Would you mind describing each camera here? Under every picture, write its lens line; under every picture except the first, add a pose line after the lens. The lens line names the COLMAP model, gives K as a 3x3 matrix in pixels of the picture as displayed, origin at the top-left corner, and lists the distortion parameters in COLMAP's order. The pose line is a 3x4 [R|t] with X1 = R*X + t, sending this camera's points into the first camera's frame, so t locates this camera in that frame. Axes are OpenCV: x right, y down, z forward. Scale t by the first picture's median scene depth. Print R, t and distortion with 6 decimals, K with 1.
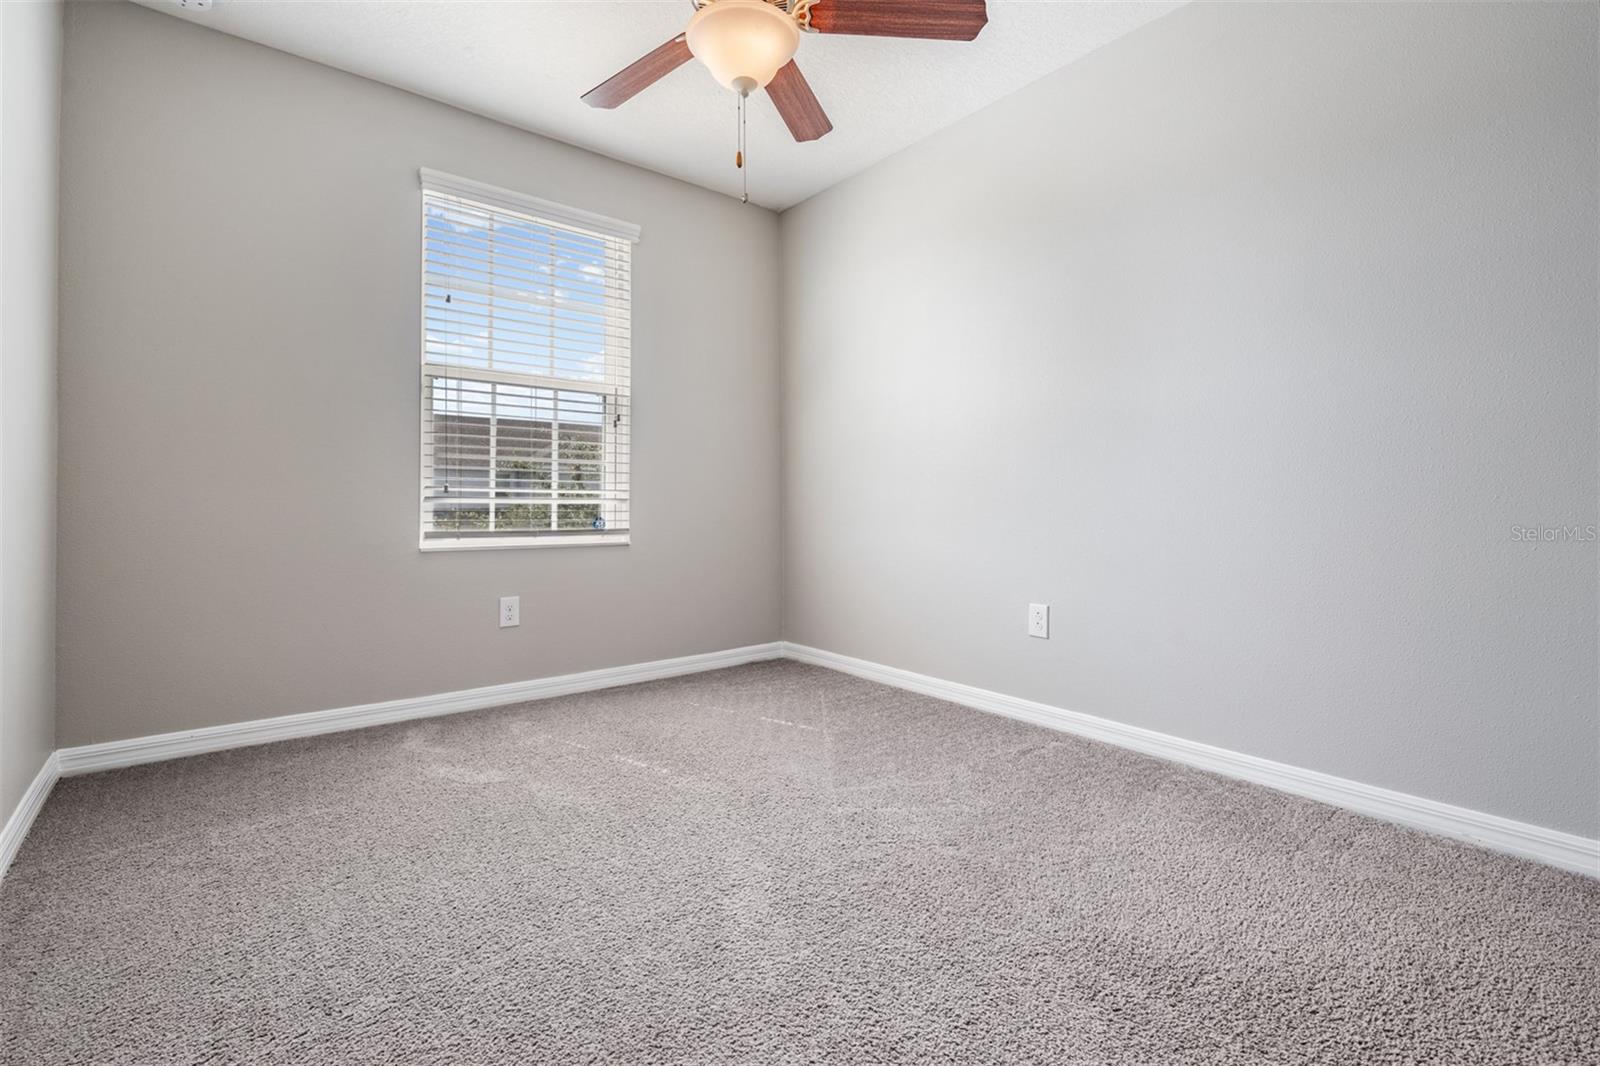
lens RADIAL K [[741.0, 0, 804.2], [0, 741.0, 504.1], [0, 0, 1]] dist [0.002660, 0.000311]
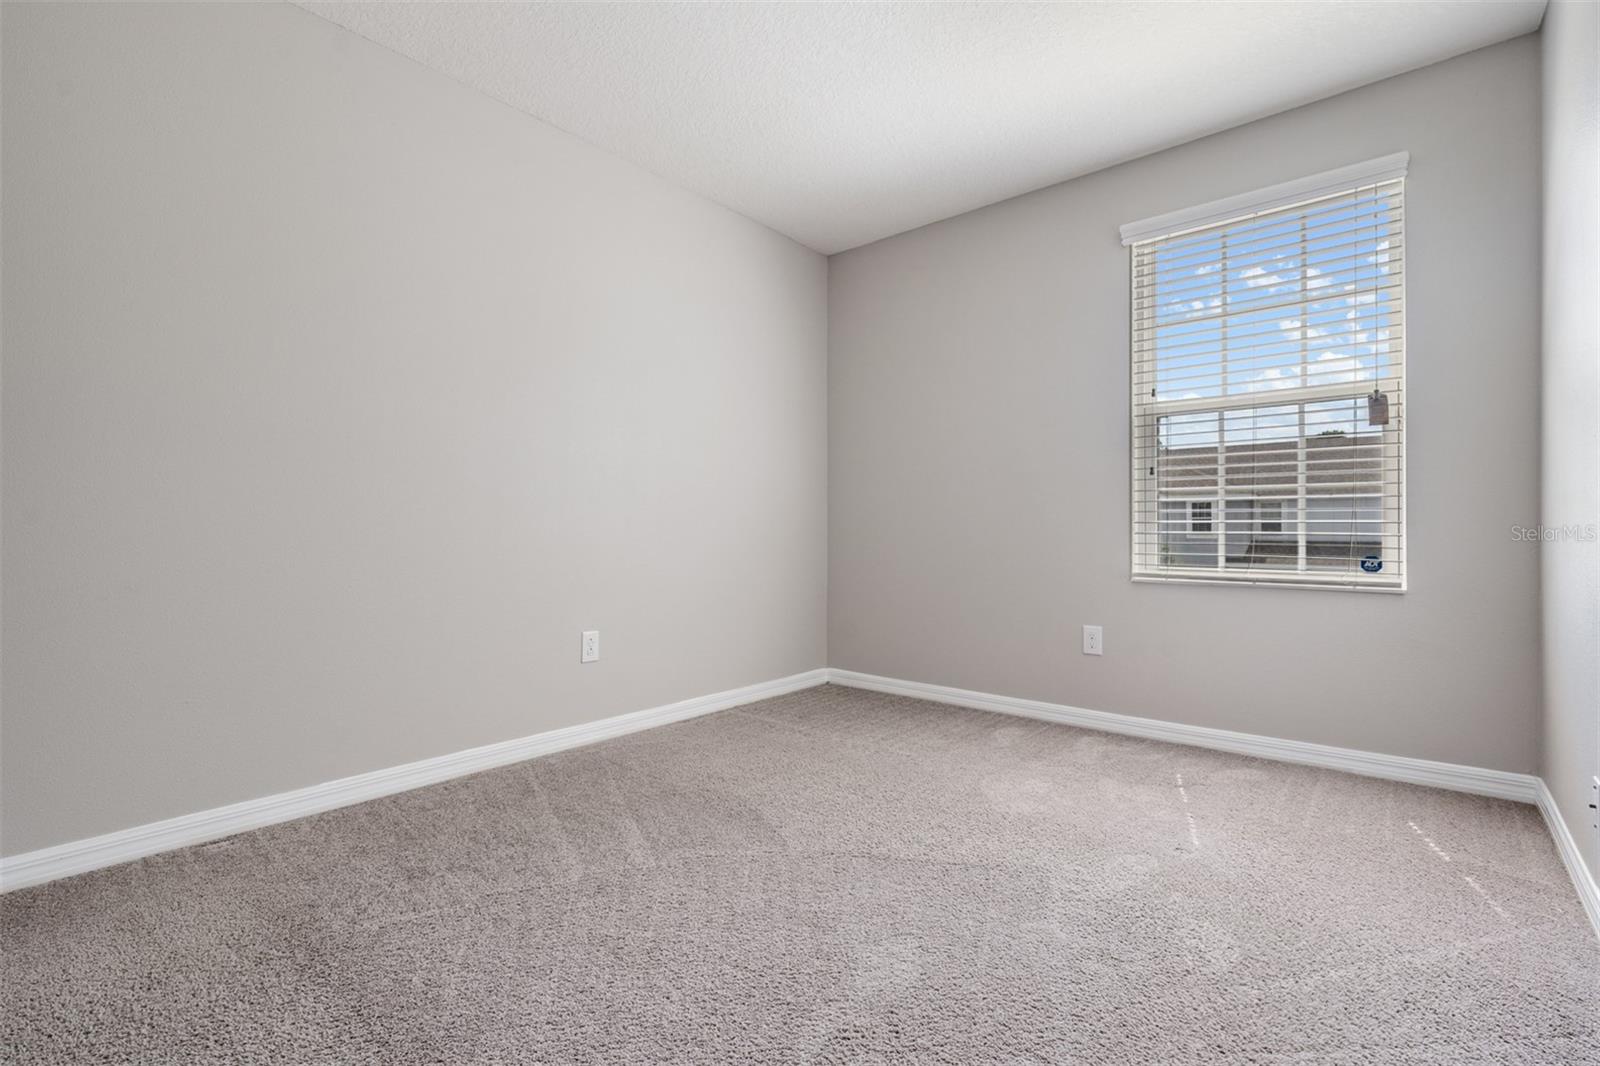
lens RADIAL K [[703.4, 0, 800.0], [0, 703.4, 533.0], [0, 0, 1]] dist [-0.000757, -0.000015]
pose [[0.188035, -0.004581, -0.982152, 0.362334], [-0.001813, 0.999986, -0.005012, 0.000938], [0.982161, 0.002723, 0.188024, 0.301604]]
